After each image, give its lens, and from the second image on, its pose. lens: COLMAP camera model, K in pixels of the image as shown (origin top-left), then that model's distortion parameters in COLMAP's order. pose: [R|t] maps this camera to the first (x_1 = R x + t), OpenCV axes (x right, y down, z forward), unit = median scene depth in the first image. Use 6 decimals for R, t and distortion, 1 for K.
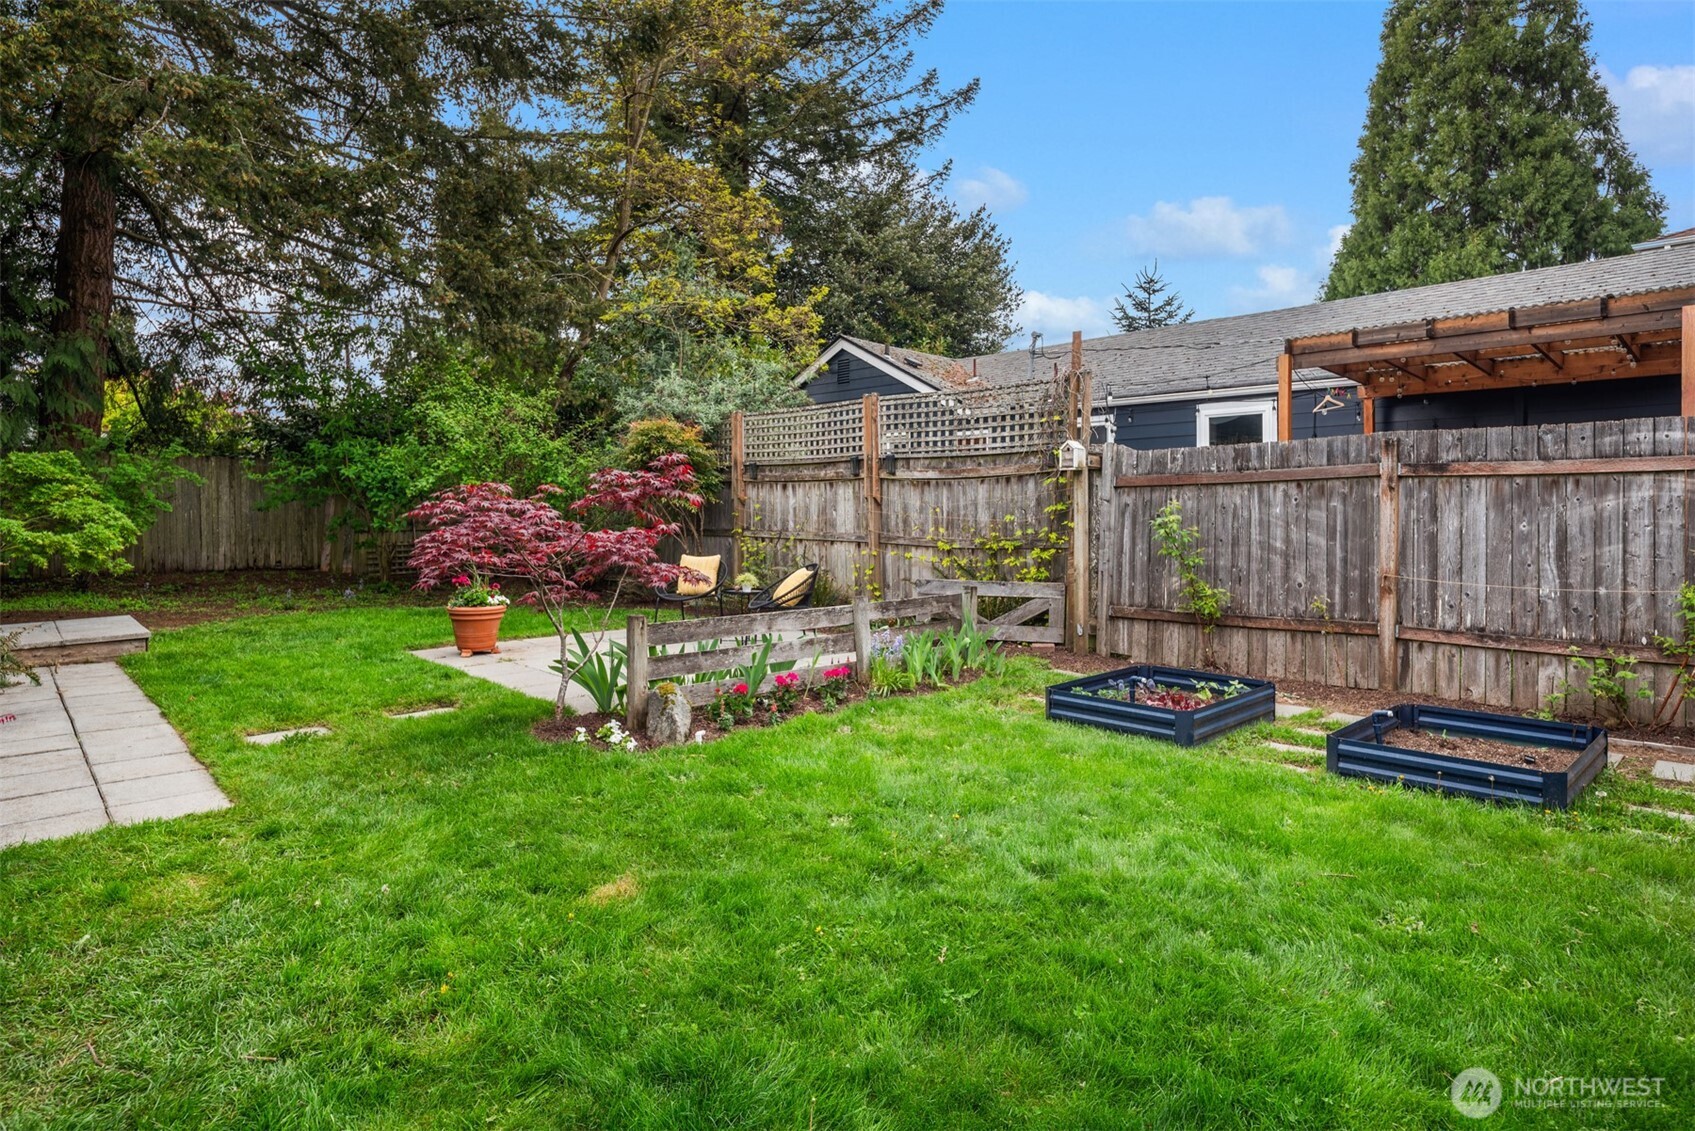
lens RADIAL K [[915.2, 0, 850.7], [0, 915.2, 518.0], [0, 0, 1]] dist [-0.018508, -0.000357]
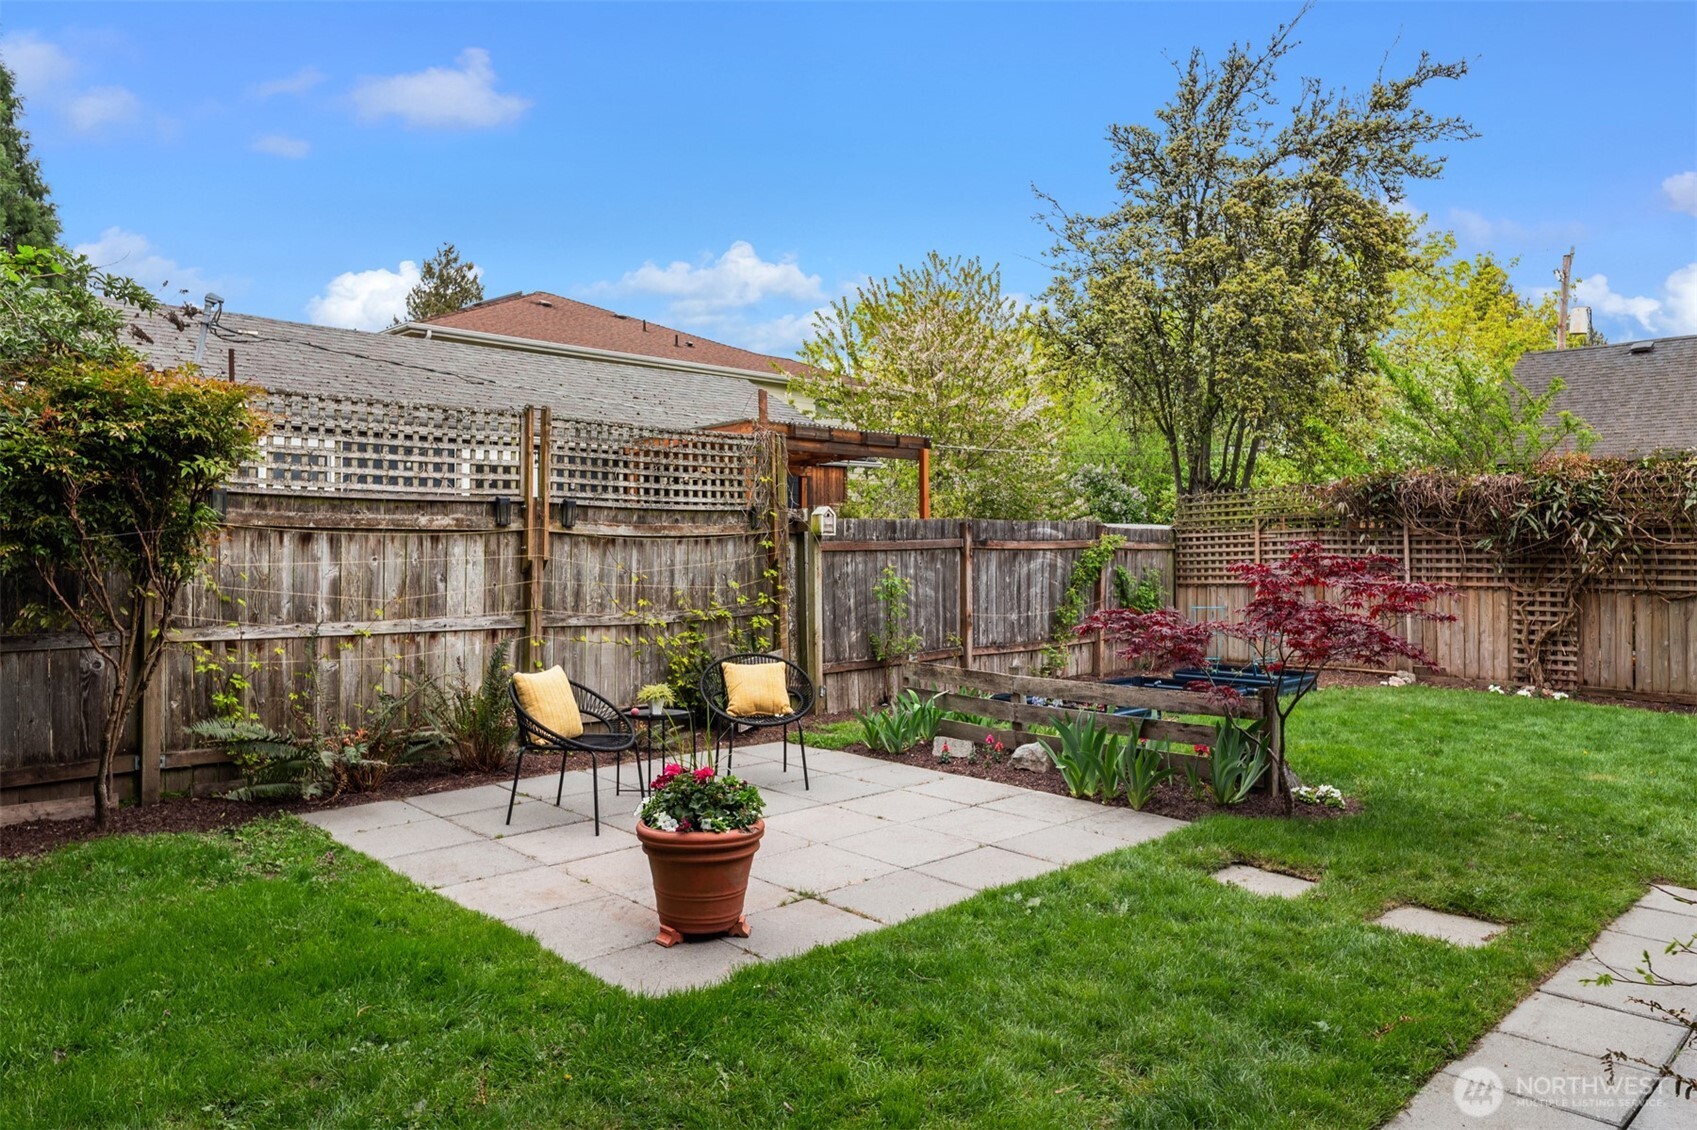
lens RADIAL K [[1092.6, 0, 845.8], [0, 1092.6, 526.2], [0, 0, 1]] dist [-0.002574, -0.000816]
pose [[0.000648, 0.022402, 0.999749, -1.103842], [0.008074, 0.999716, -0.022407, -0.039412], [-0.999967, 0.008087, 0.000467, 1.094449]]
